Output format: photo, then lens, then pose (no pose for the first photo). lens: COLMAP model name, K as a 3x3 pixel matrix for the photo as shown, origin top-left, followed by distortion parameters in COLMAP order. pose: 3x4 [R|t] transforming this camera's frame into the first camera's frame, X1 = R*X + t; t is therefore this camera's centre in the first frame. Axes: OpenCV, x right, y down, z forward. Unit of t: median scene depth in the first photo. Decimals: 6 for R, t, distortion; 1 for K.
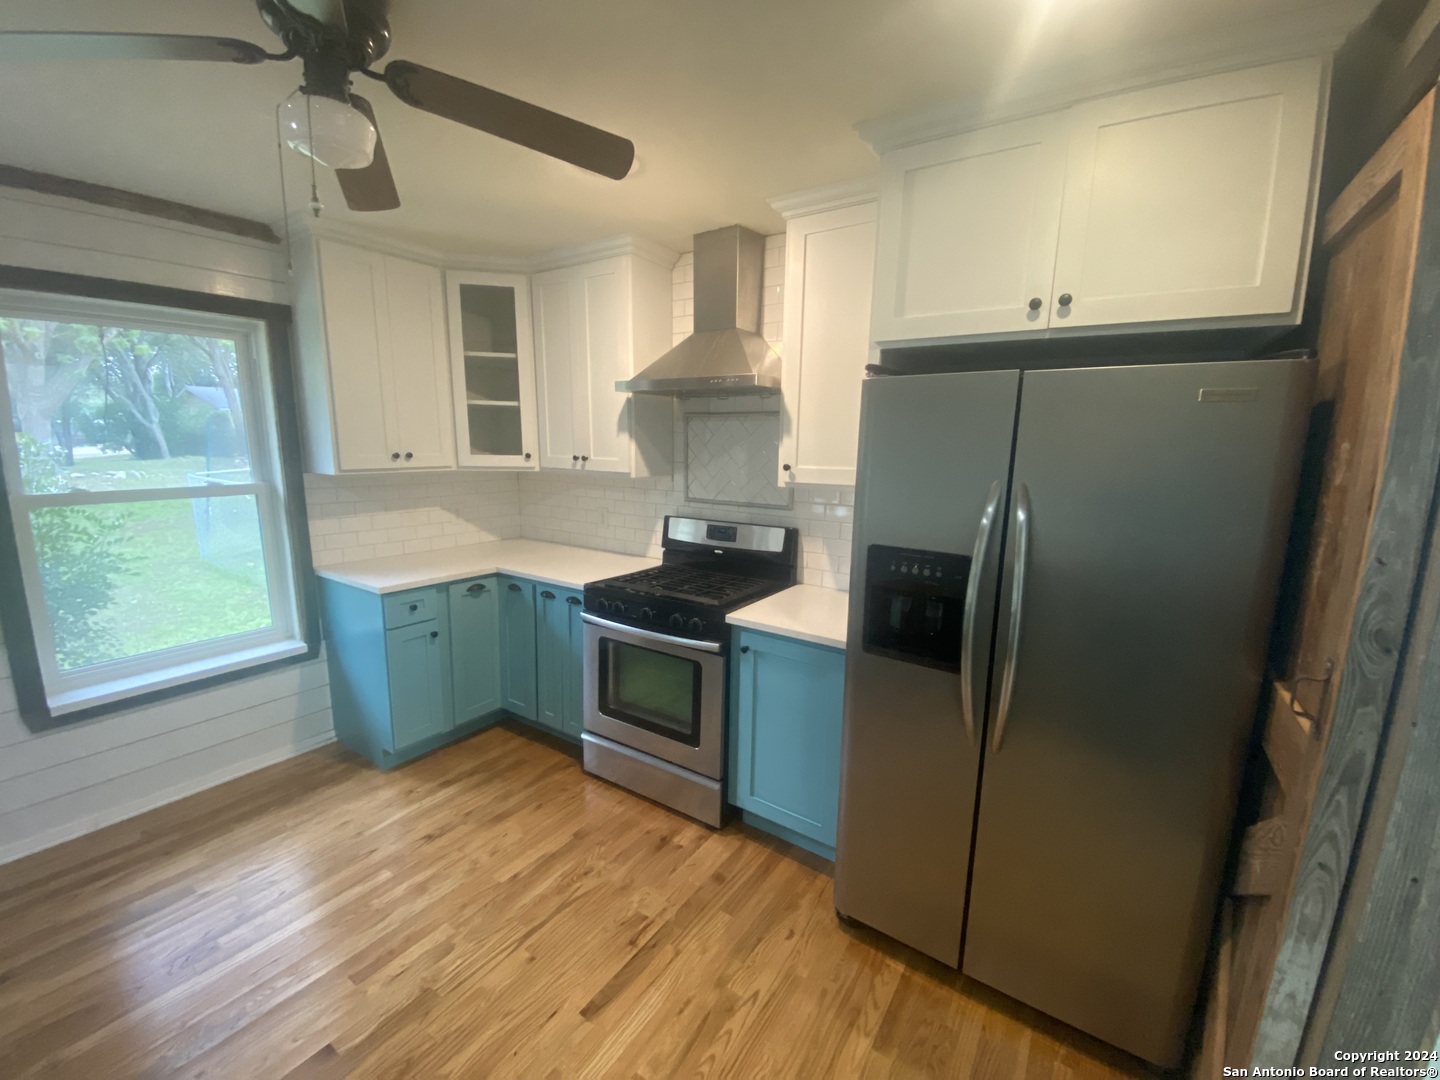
lens RADIAL K [[583.8, 0, 718.1], [0, 583.8, 542.5], [0, 0, 1]] dist [0.027152, -0.023810]
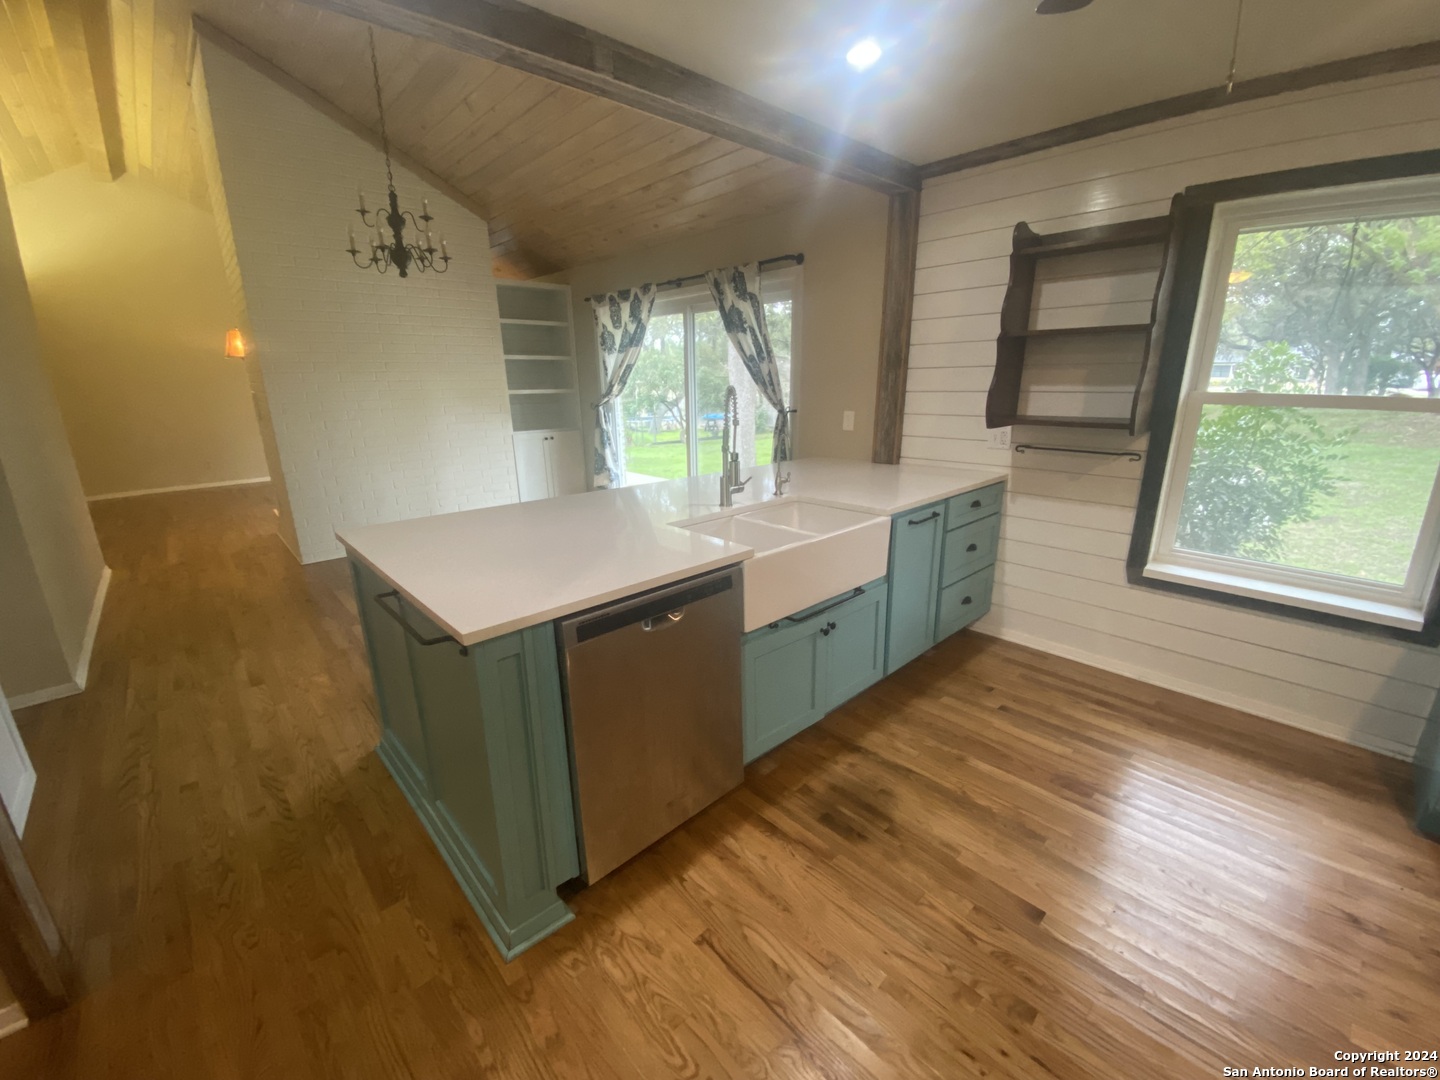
lens RADIAL K [[580.2, 0, 716.9], [0, 580.2, 544.4], [0, 0, 1]] dist [0.025677, -0.022331]
pose [[-0.225748, 0.261674, -0.938384, 0.179589], [-0.158959, 0.940445, 0.300490, 0.007605], [0.961129, 0.217000, -0.170709, 0.296784]]
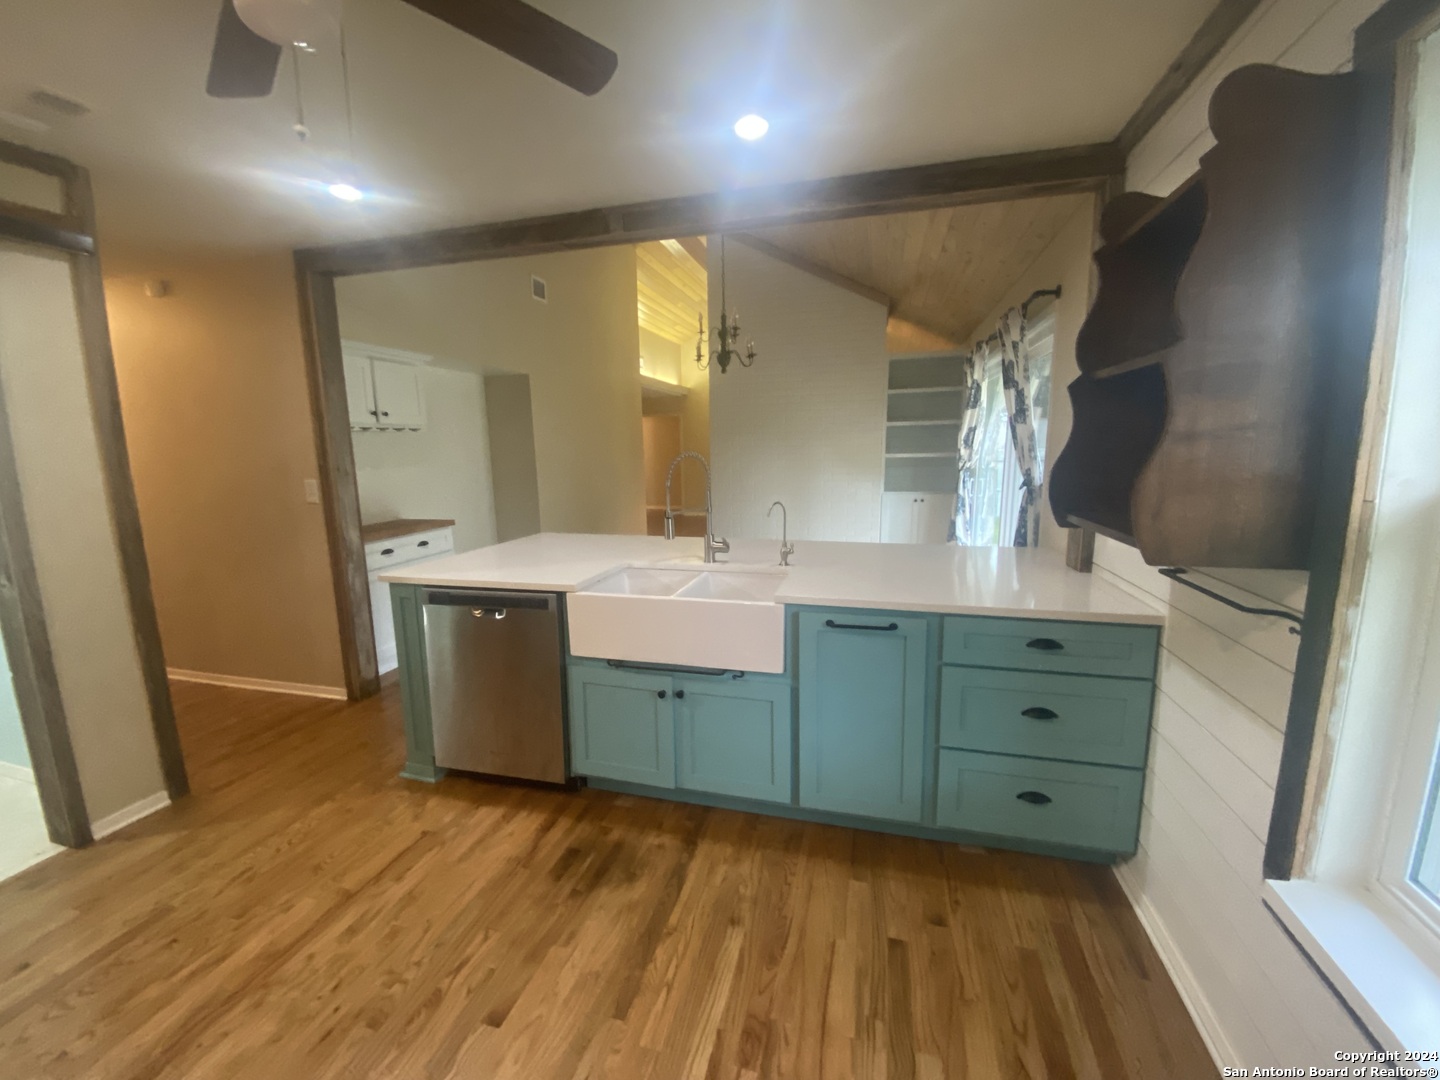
lens RADIAL K [[583.8, 0, 718.1], [0, 583.8, 542.5], [0, 0, 1]] dist [0.027152, -0.023810]
pose [[-0.944480, 0.052810, -0.324296, -0.471196], [-0.055734, 0.946945, 0.316526, -0.134666], [0.323806, 0.317027, -0.891428, 1.097703]]
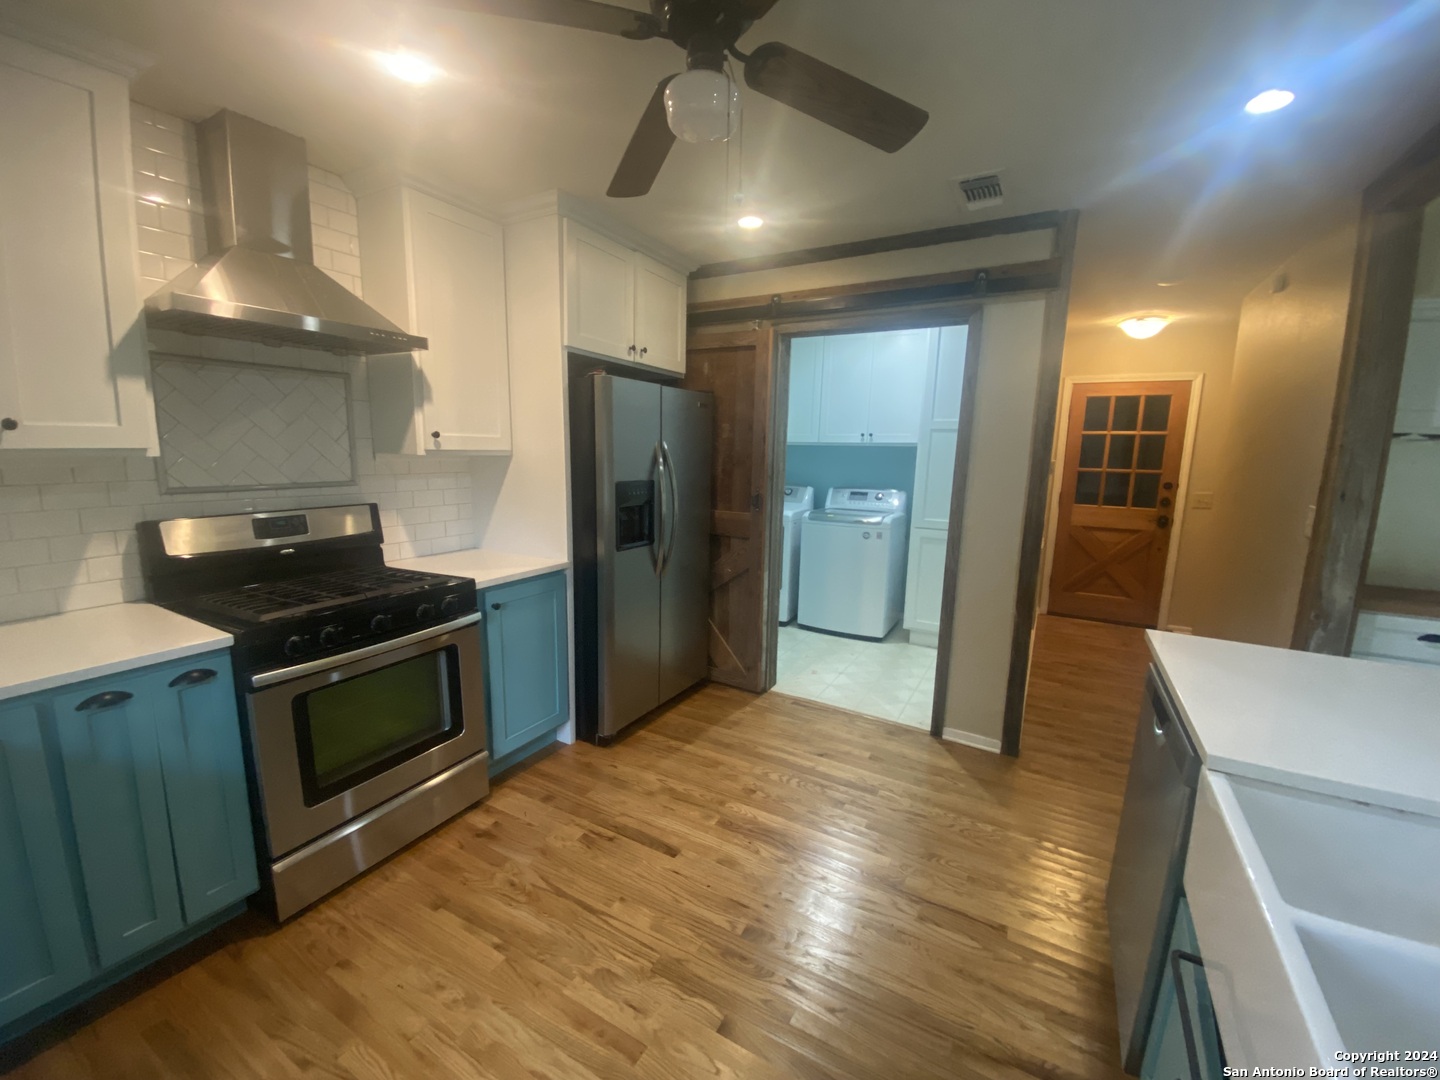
lens RADIAL K [[583.8, 0, 718.1], [0, 583.8, 542.5], [0, 0, 1]] dist [0.027152, -0.023810]
pose [[-0.074295, -0.178309, 0.981166, -0.942600], [0.149515, 0.970772, 0.187742, -0.065443], [-0.985964, 0.160647, -0.045463, 0.583111]]
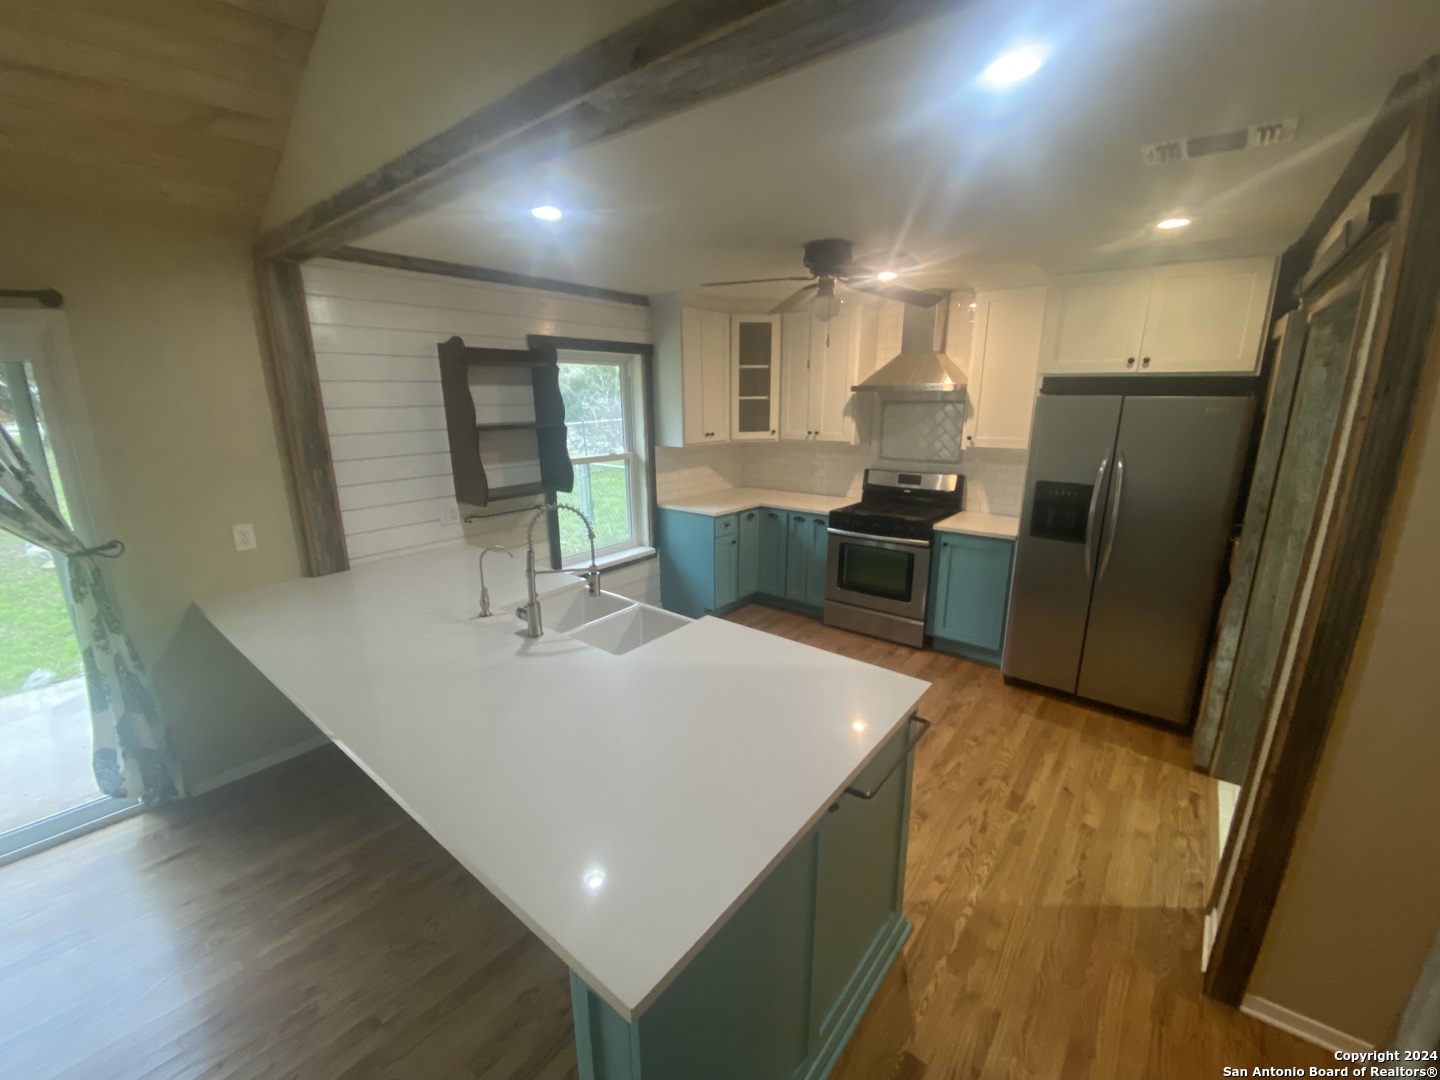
lens RADIAL K [[583.8, 0, 718.1], [0, 583.8, 542.5], [0, 0, 1]] dist [0.027152, -0.023810]
pose [[0.996291, 0.000273, -0.086046, -0.449057], [0.006117, 0.997241, 0.073983, 0.040133], [0.085829, -0.074235, 0.993540, -0.755954]]
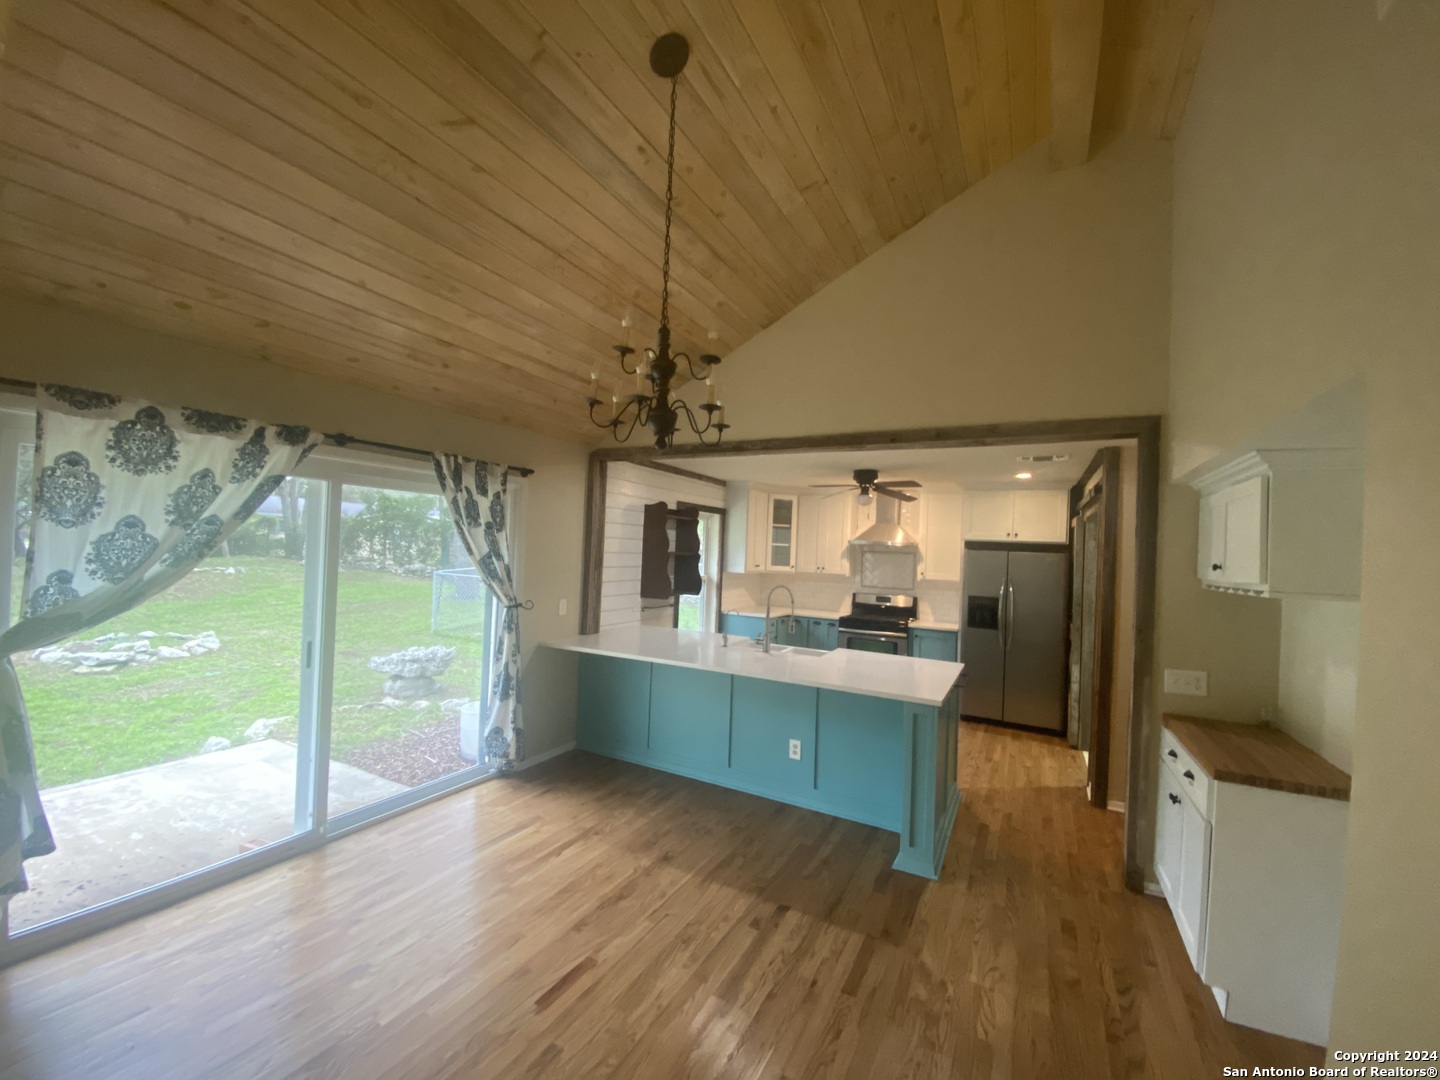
lens RADIAL K [[584.5, 0, 717.0], [0, 584.5, 541.2], [0, 0, 1]] dist [0.043652, -0.032969]
pose [[0.994063, 0.027500, 0.105275, -1.163557], [-0.007557, 0.982648, -0.185329, 0.250284], [-0.108544, 0.183433, 0.977021, -1.692175]]
